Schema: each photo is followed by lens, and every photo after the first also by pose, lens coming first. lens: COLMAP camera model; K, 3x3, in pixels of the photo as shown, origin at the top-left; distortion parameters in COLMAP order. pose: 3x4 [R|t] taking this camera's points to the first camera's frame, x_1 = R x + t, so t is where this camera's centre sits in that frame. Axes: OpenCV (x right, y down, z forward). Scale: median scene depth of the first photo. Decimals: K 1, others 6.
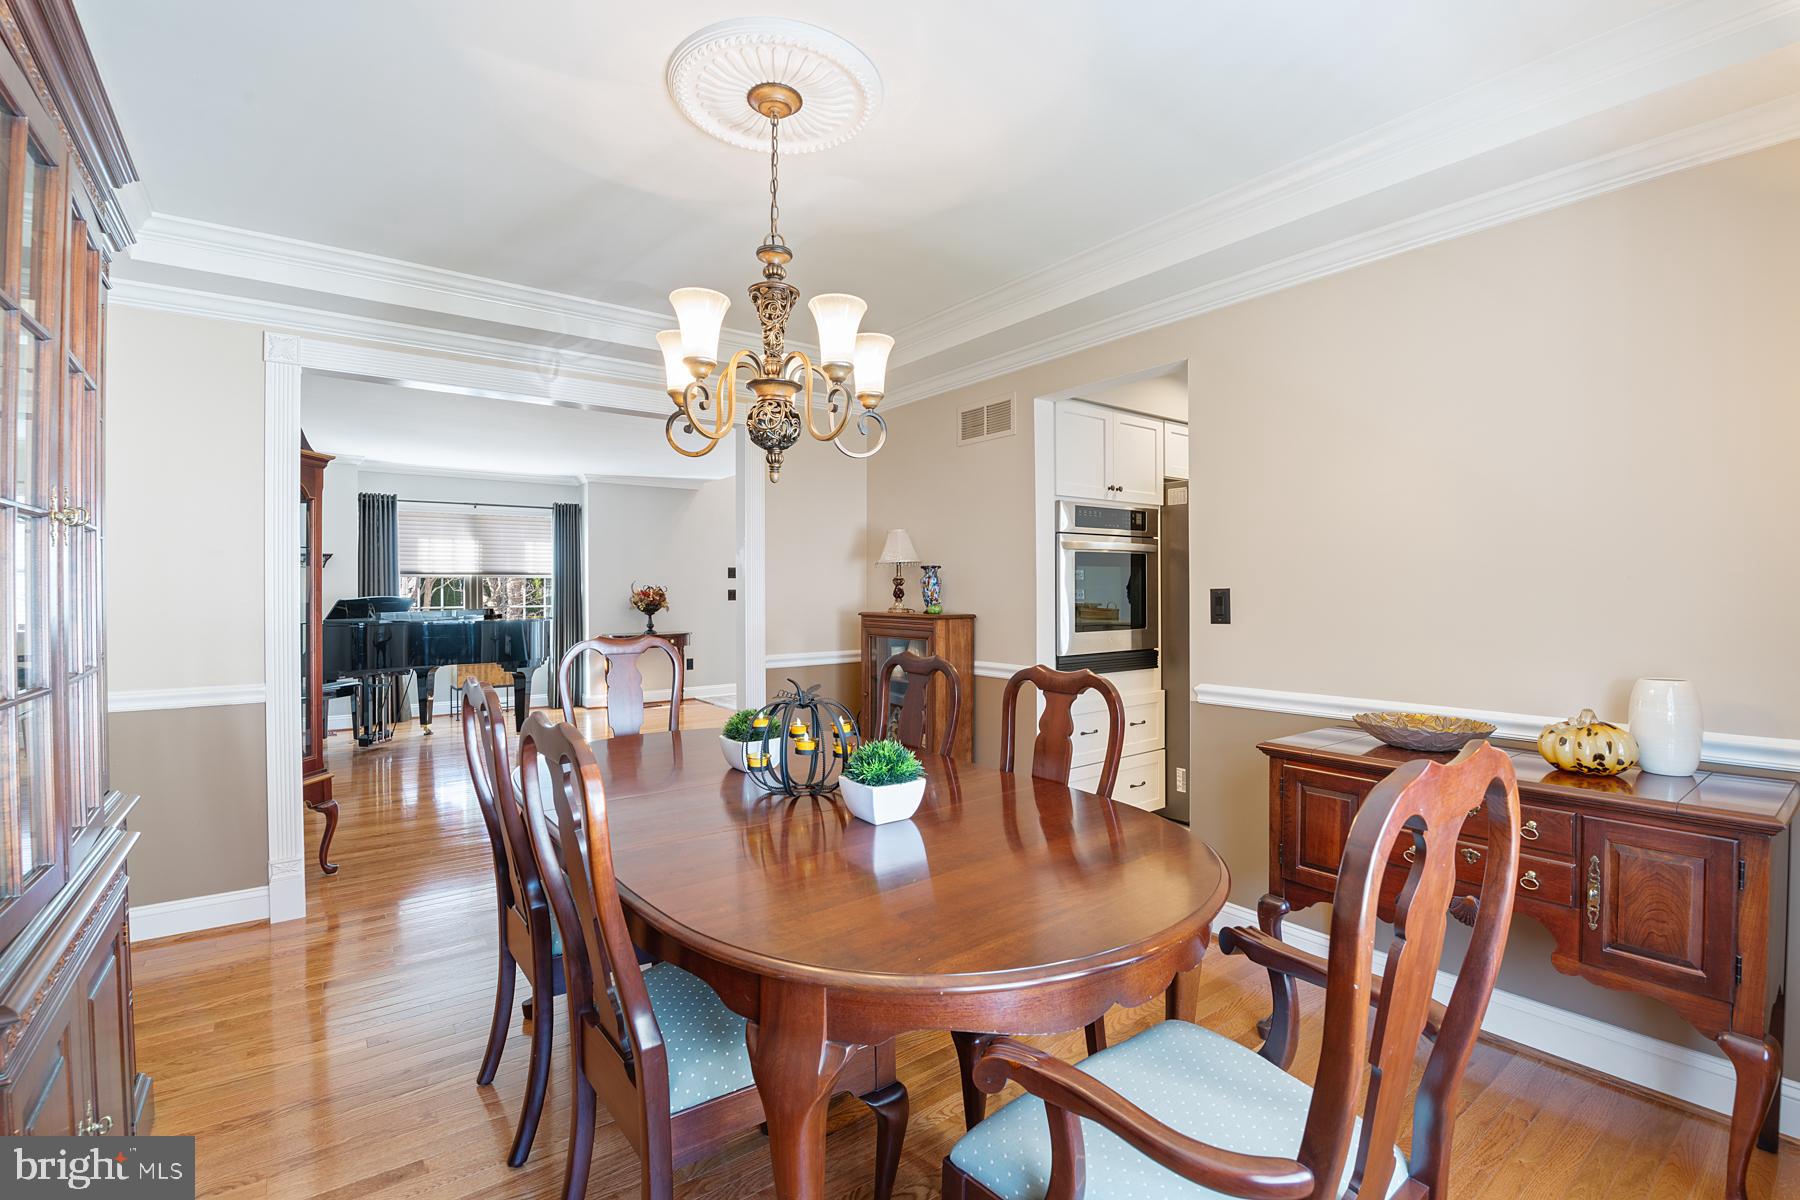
lens RADIAL K [[798.2, 0, 906.0], [0, 798.2, 591.8], [0, 0, 1]] dist [-0.021096, -0.003249]
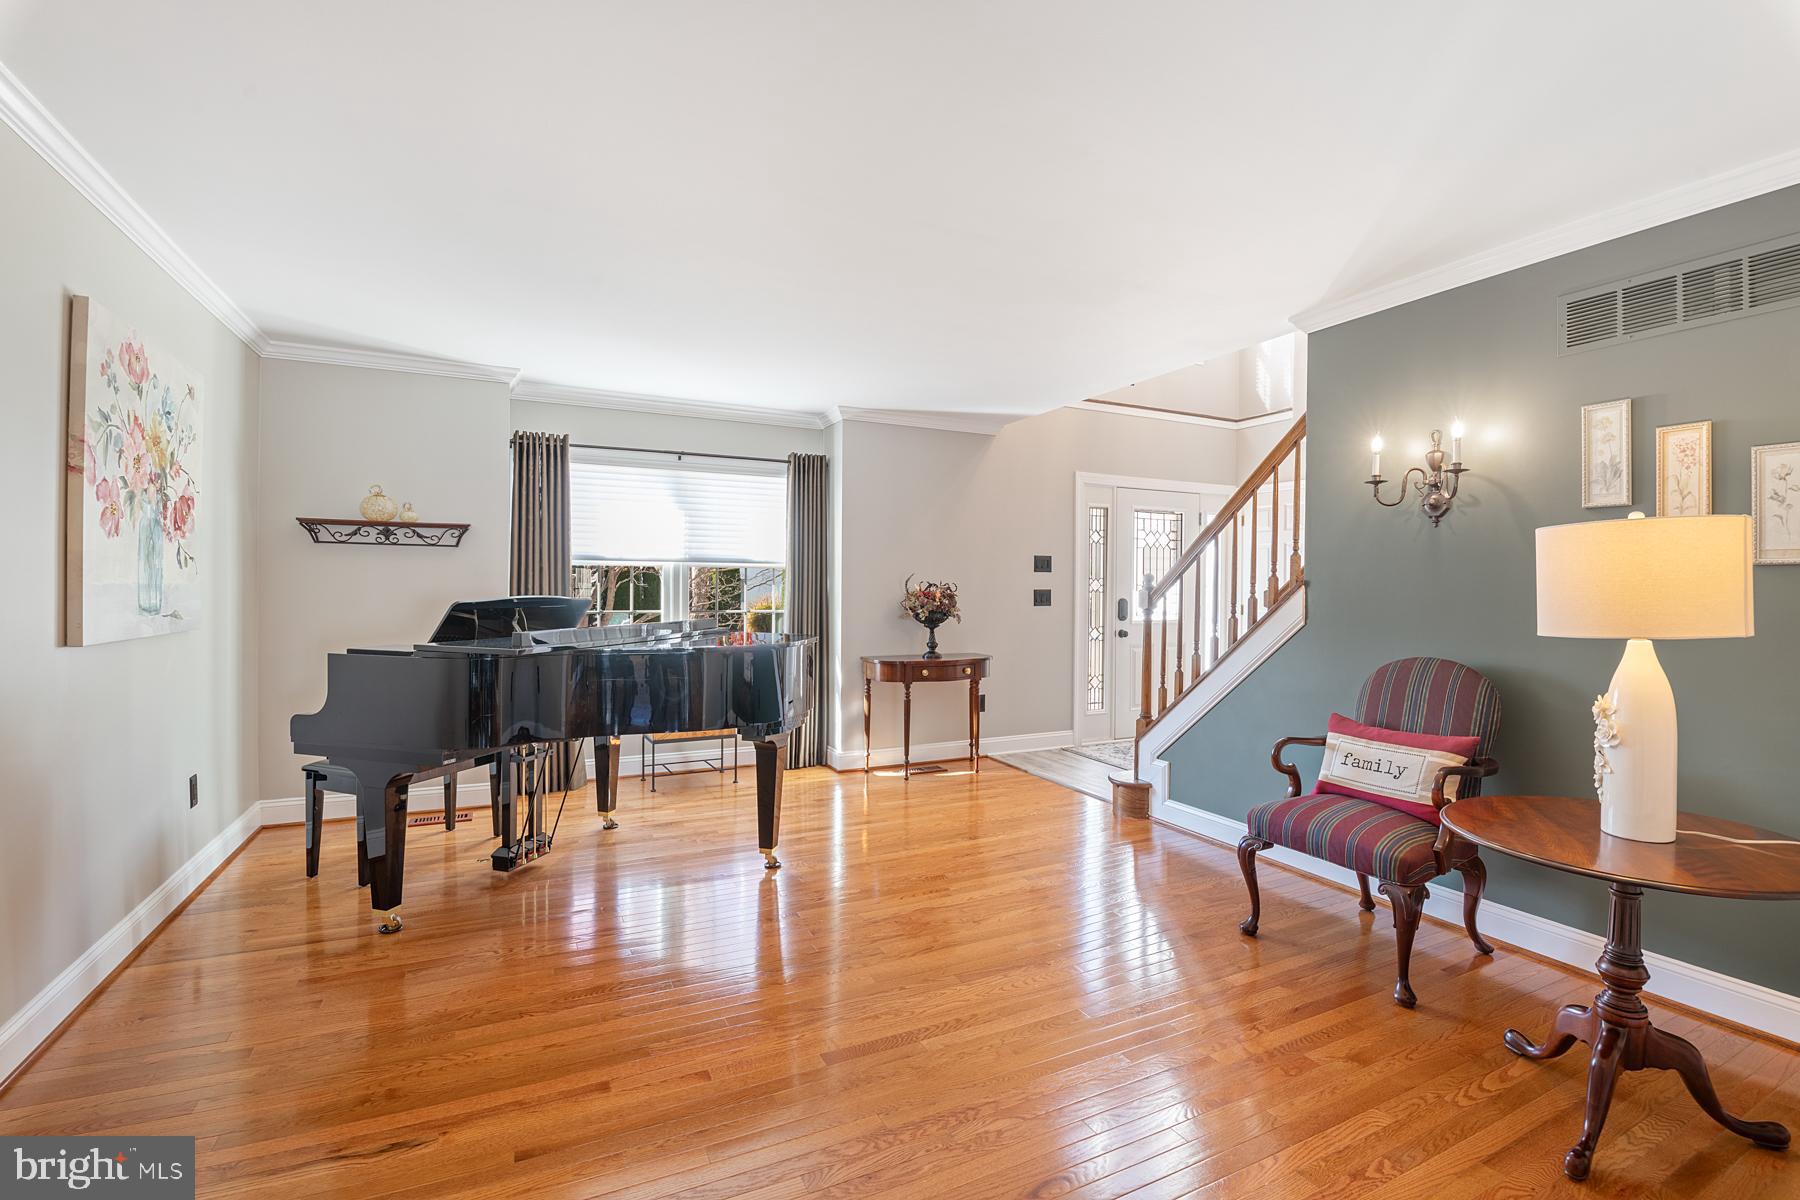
lens RADIAL K [[798.2, 0, 897.7], [0, 798.2, 596.3], [0, 0, 1]] dist [-0.021096, -0.003249]
pose [[0.980418, 0.016627, -0.196224, -0.247729], [-0.013974, 0.999791, 0.014896, -0.006007], [0.196431, -0.011863, 0.980446, 0.409295]]
